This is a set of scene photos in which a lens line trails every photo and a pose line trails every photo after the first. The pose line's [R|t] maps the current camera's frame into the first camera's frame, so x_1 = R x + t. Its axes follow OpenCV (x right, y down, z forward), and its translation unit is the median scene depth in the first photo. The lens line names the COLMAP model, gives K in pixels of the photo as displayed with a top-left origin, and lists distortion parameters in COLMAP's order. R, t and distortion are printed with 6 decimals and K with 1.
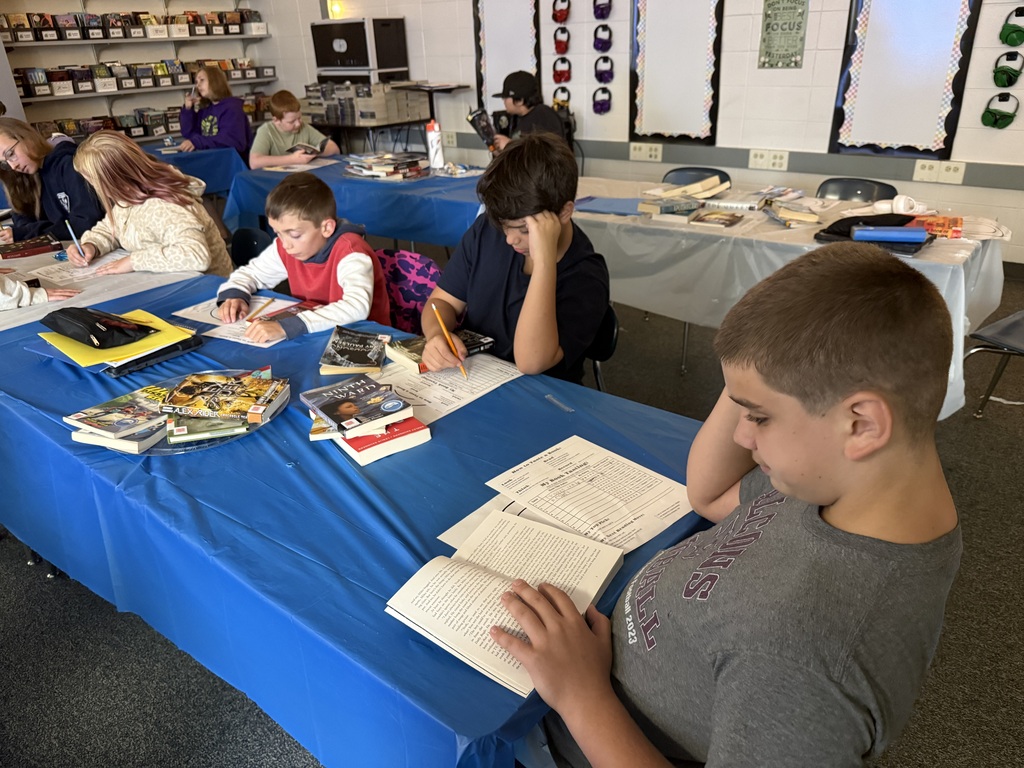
lens RADIAL K [[733.2, 0, 500.7], [0, 733.2, 385.9], [0, 0, 1]] dist [0.001298, -0.018065]
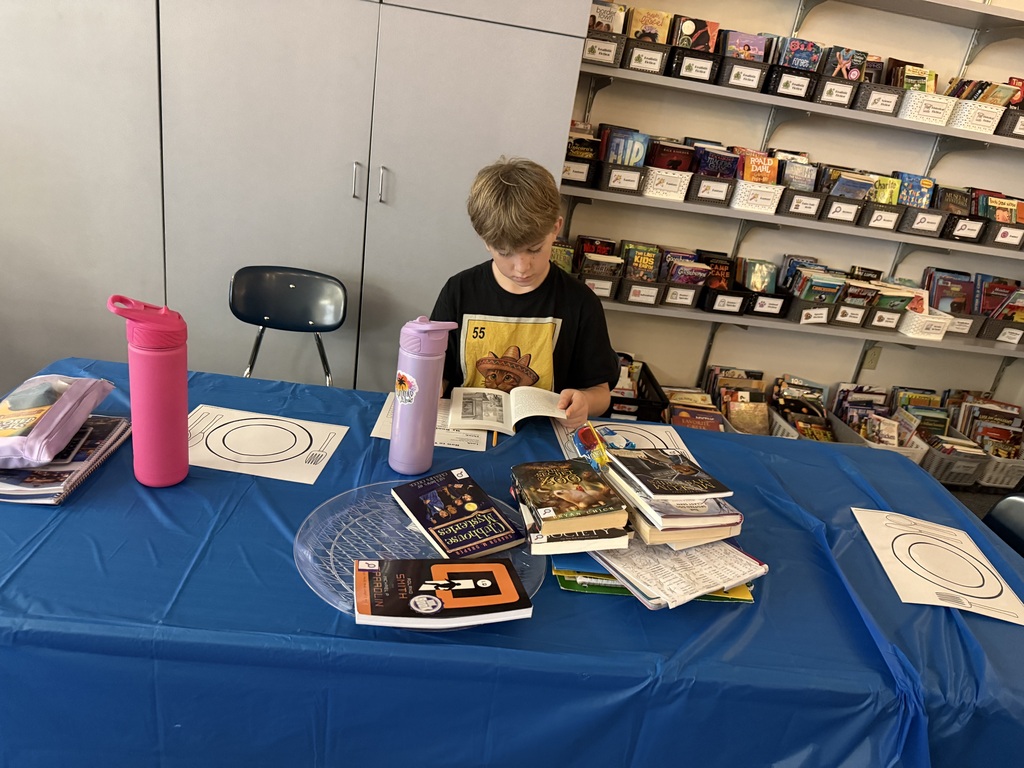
lens RADIAL K [[733.2, 0, 485.3], [0, 733.2, 407.9], [0, 0, 1]] dist [0.001298, -0.018065]
pose [[0.683368, 0.413919, -0.601398, -0.351719], [-0.461099, 0.883361, 0.084036, -0.275836], [0.566035, 0.219876, 0.794518, 0.615338]]
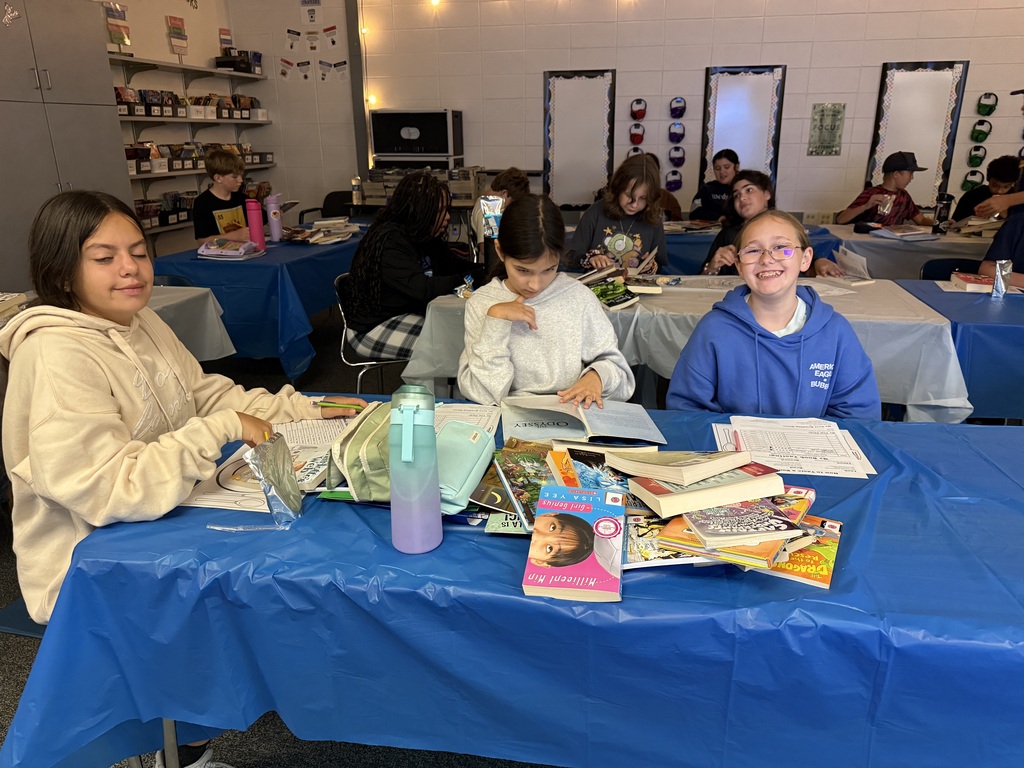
lens RADIAL K [[733.2, 0, 512.9], [0, 733.2, 384.0], [0, 0, 1]] dist [0.001298, -0.018065]
pose [[0.883123, -0.122459, 0.452877, -0.635141], [0.180627, 0.979667, -0.087324, 0.009967], [-0.432975, 0.158920, 0.887286, 0.055889]]
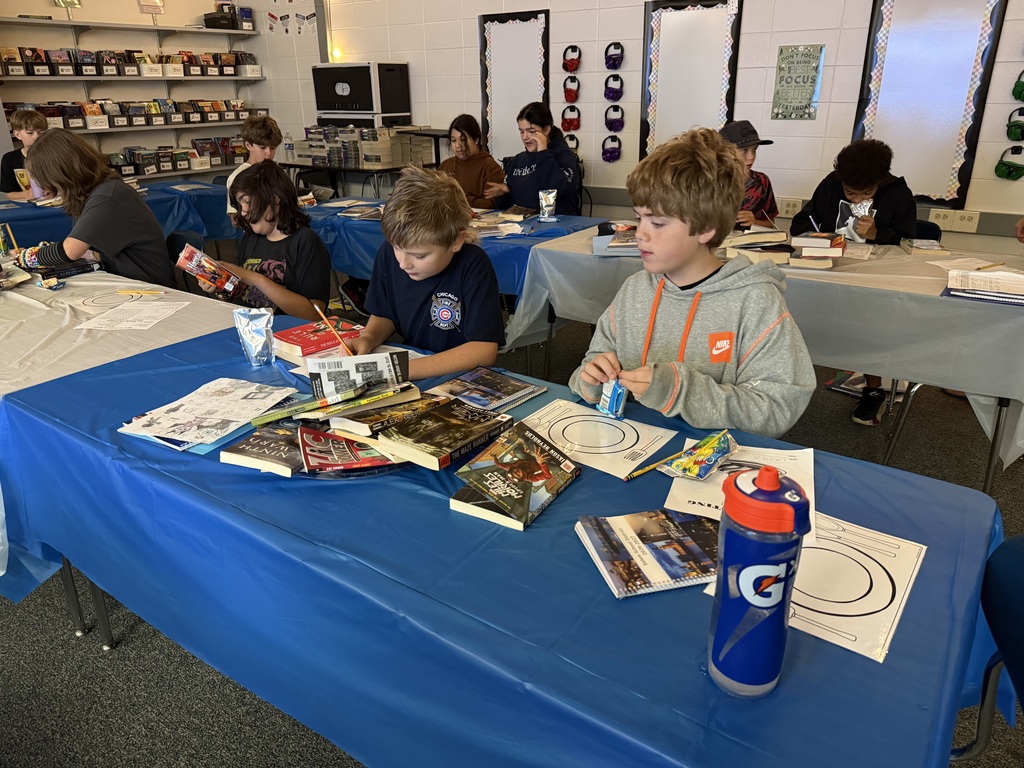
lens RADIAL K [[733.2, 0, 506.3], [0, 733.2, 384.2], [0, 0, 1]] dist [0.001298, -0.018065]
pose [[0.997991, 0.000892, 0.063343, -0.062708], [0.003233, 0.997881, -0.064987, 0.000221], [-0.063267, 0.065061, 0.995874, 0.022533]]
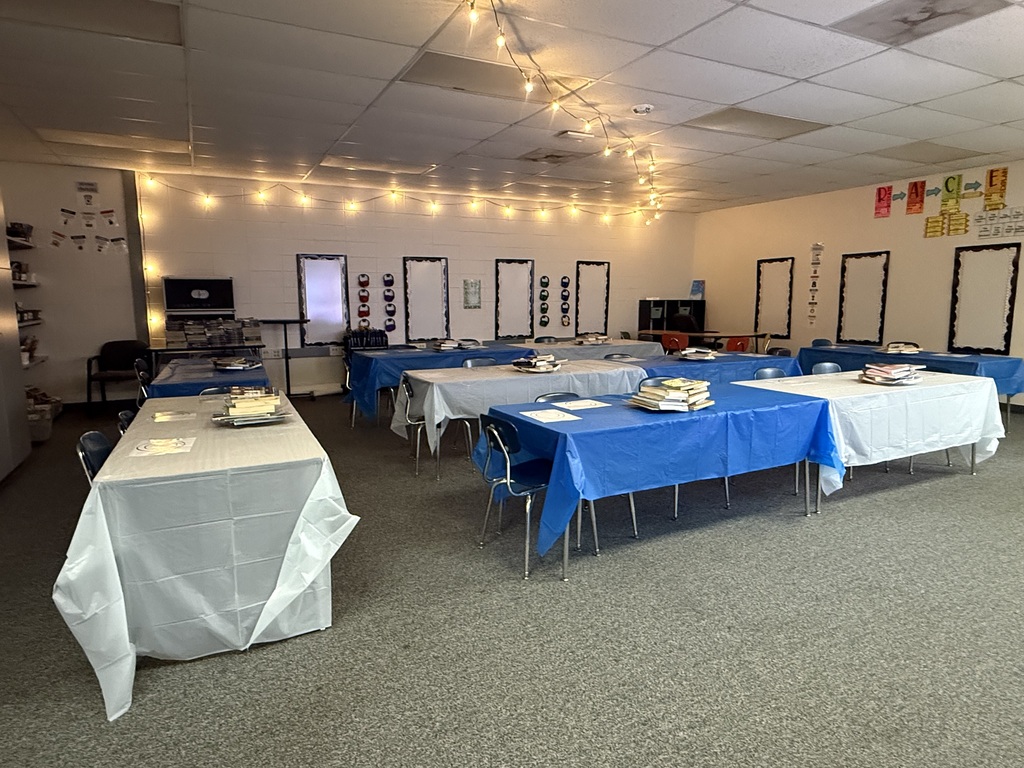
lens RADIAL K [[590.3, 0, 511.4], [0, 590.3, 387.4], [0, 0, 1]] dist [-0.013549, 0.001432]
pose [[0.408068, -0.097049, 0.907778, -1.031306], [0.387023, 0.918955, -0.075732, 0.003619], [-0.826857, 0.382235, 0.412557, 0.138600]]
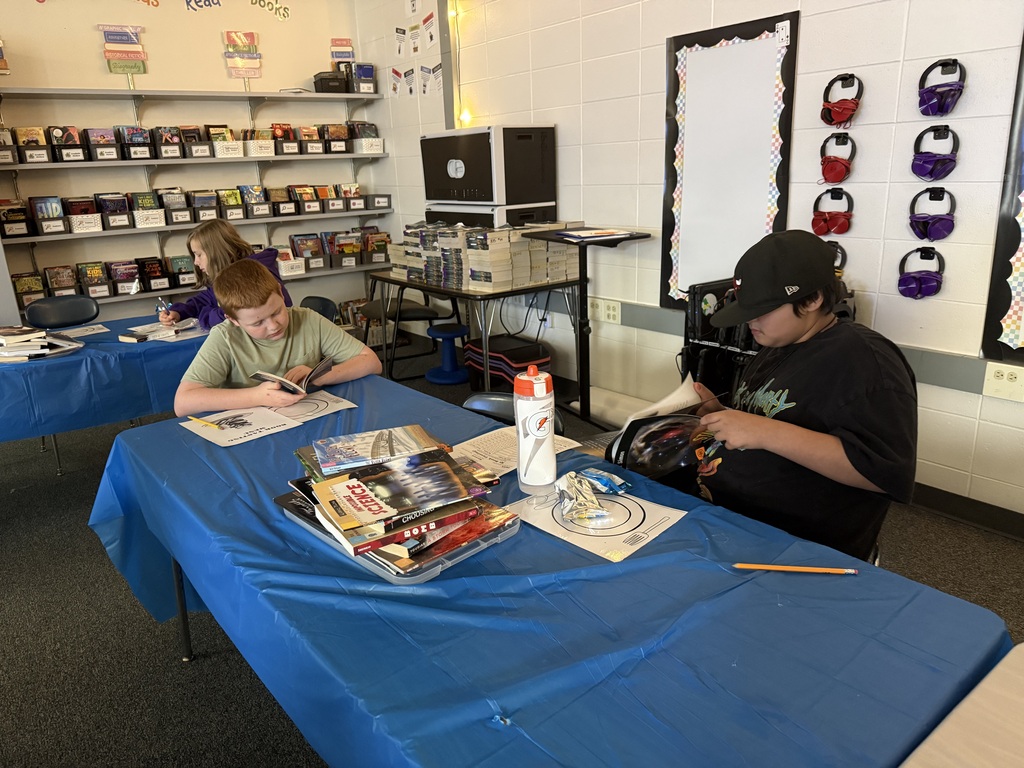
lens RADIAL K [[733.2, 0, 495.9], [0, 733.2, 388.7], [0, 0, 1]] dist [0.001298, -0.018065]
pose [[0.967795, 0.069121, -0.242065, -0.012361], [-0.102435, 0.986489, -0.127856, -0.195844], [0.229957, 0.148534, 0.961799, 0.420348]]
